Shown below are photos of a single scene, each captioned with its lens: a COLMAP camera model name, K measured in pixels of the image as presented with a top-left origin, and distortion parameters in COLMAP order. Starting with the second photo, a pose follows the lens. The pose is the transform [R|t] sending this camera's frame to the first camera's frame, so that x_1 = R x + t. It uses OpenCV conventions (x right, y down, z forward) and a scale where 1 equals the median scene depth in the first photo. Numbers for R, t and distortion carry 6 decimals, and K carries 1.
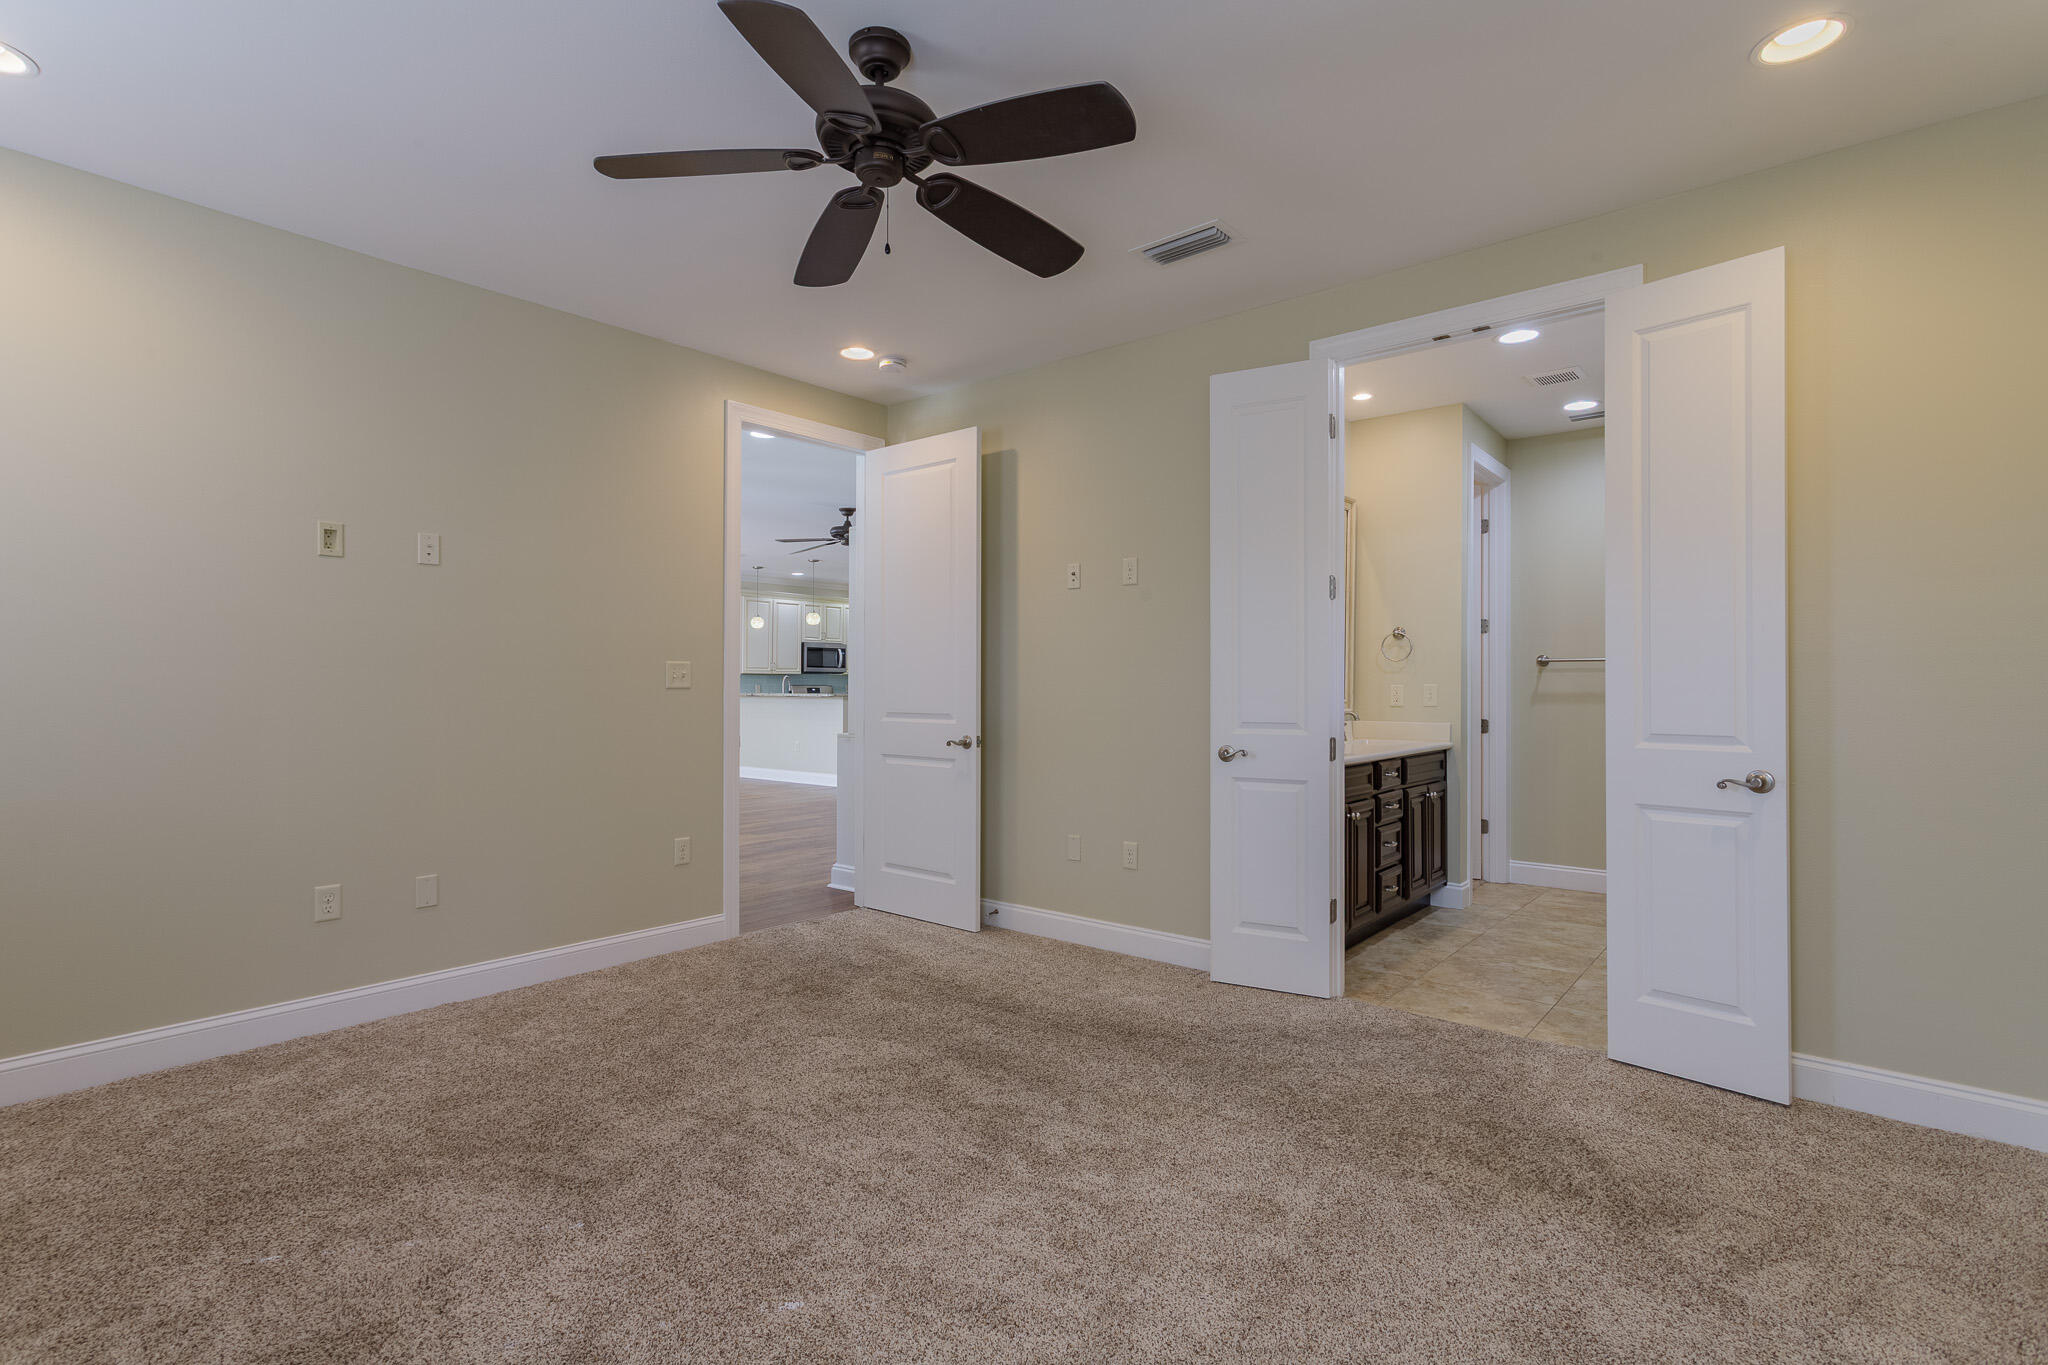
lens RADIAL K [[969.1, 0, 1012.1], [0, 969.1, 702.2], [0, 0, 1]] dist [0.008285, -0.000966]
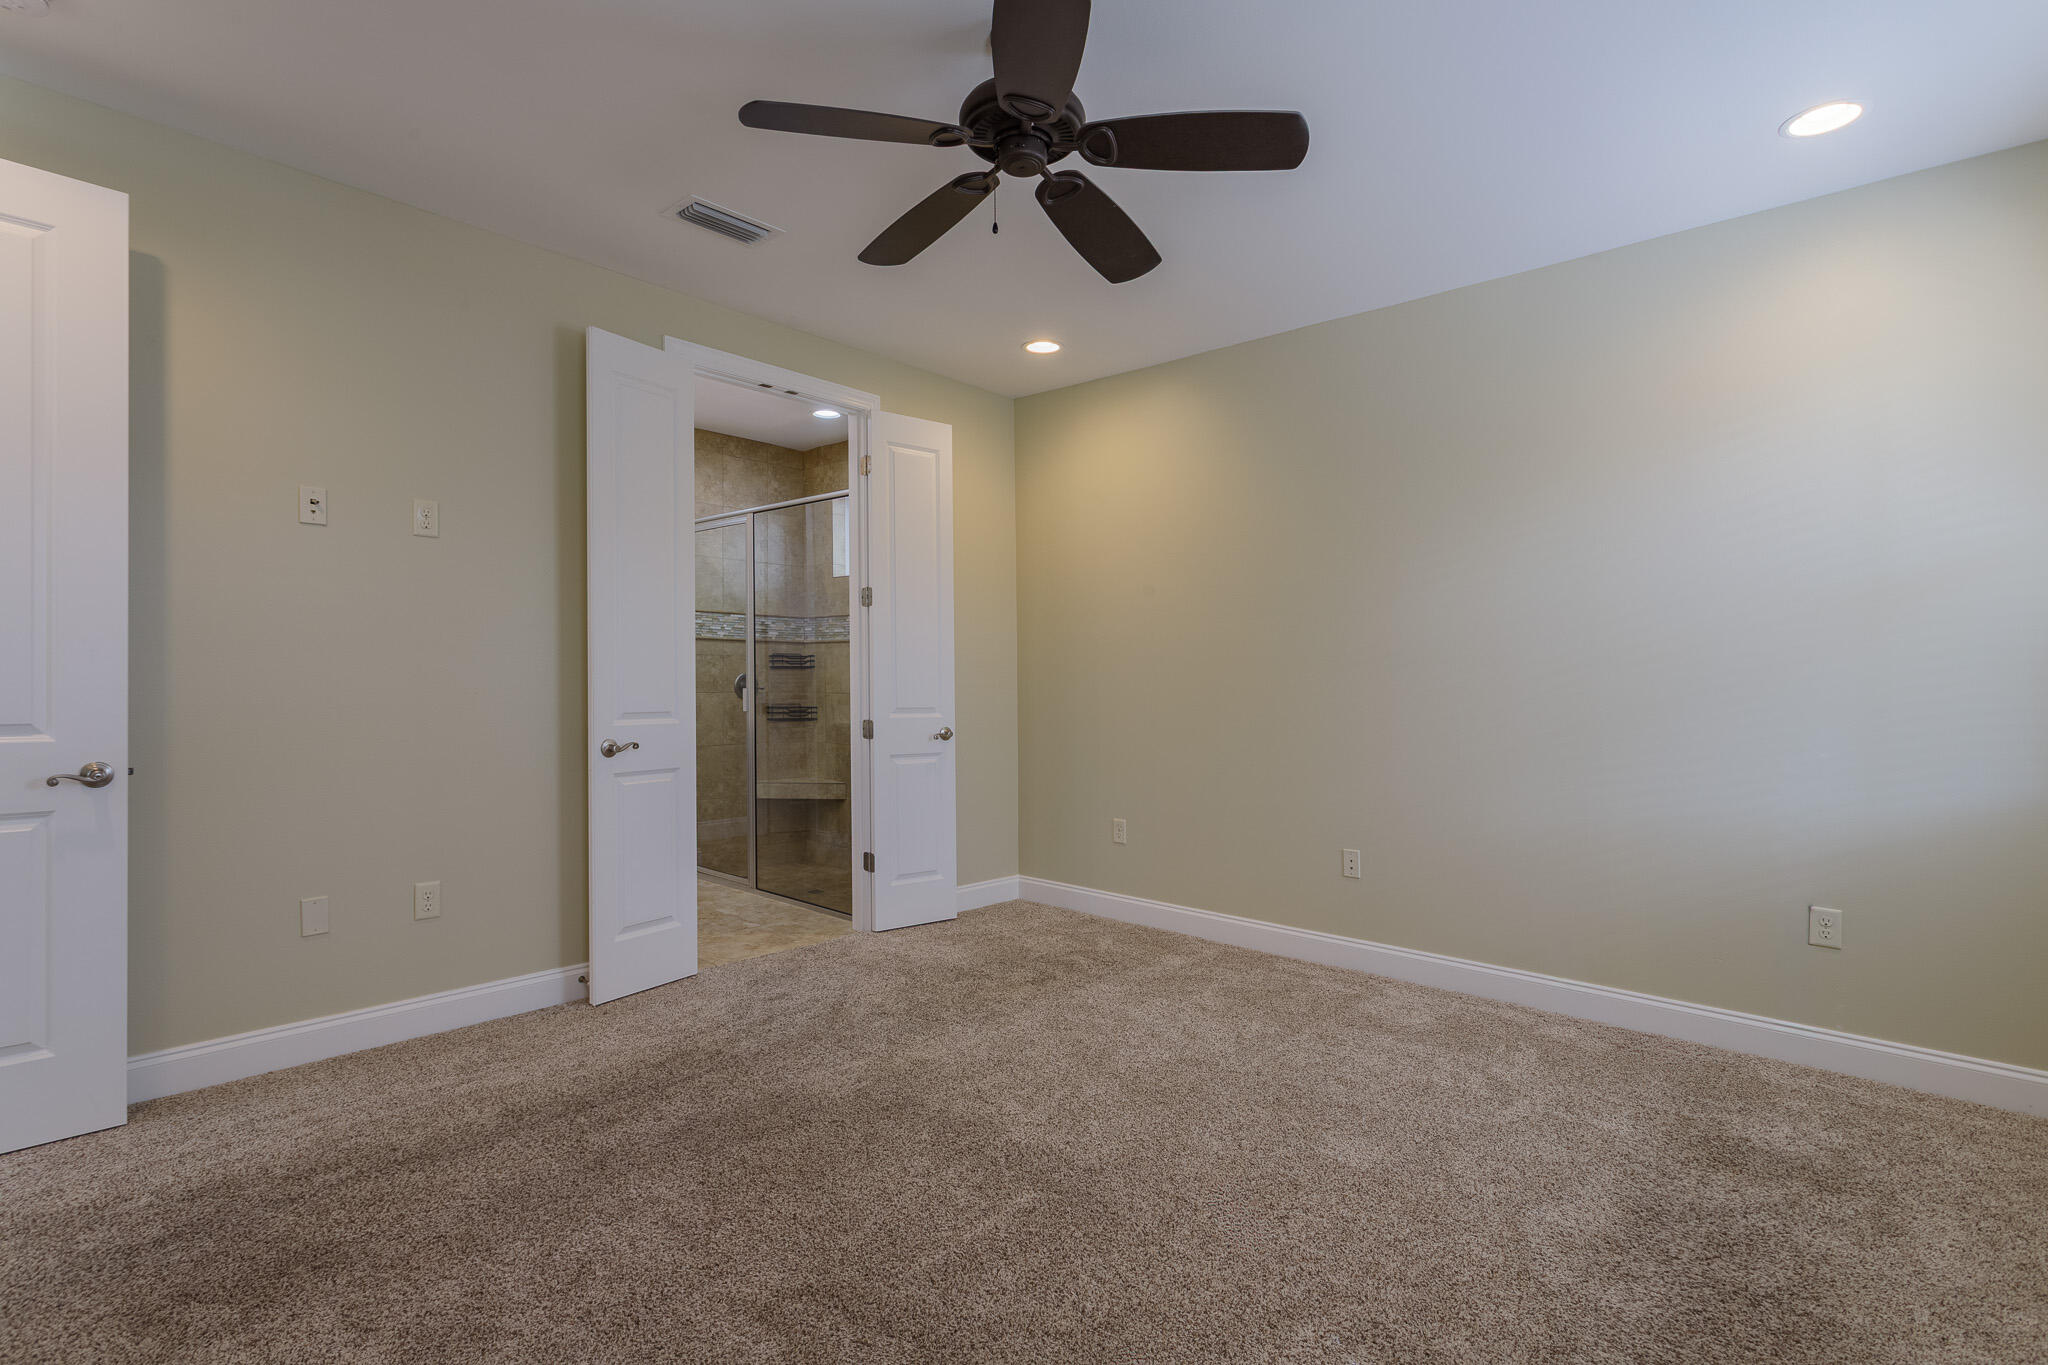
lens RADIAL K [[969.1, 0, 1016.7], [0, 969.1, 671.3], [0, 0, 1]] dist [0.008285, -0.000966]
pose [[0.056215, 0.007561, 0.998390, -0.686577], [0.007634, 0.999939, -0.008002, -0.009402], [-0.998390, 0.008071, 0.056154, 0.582296]]
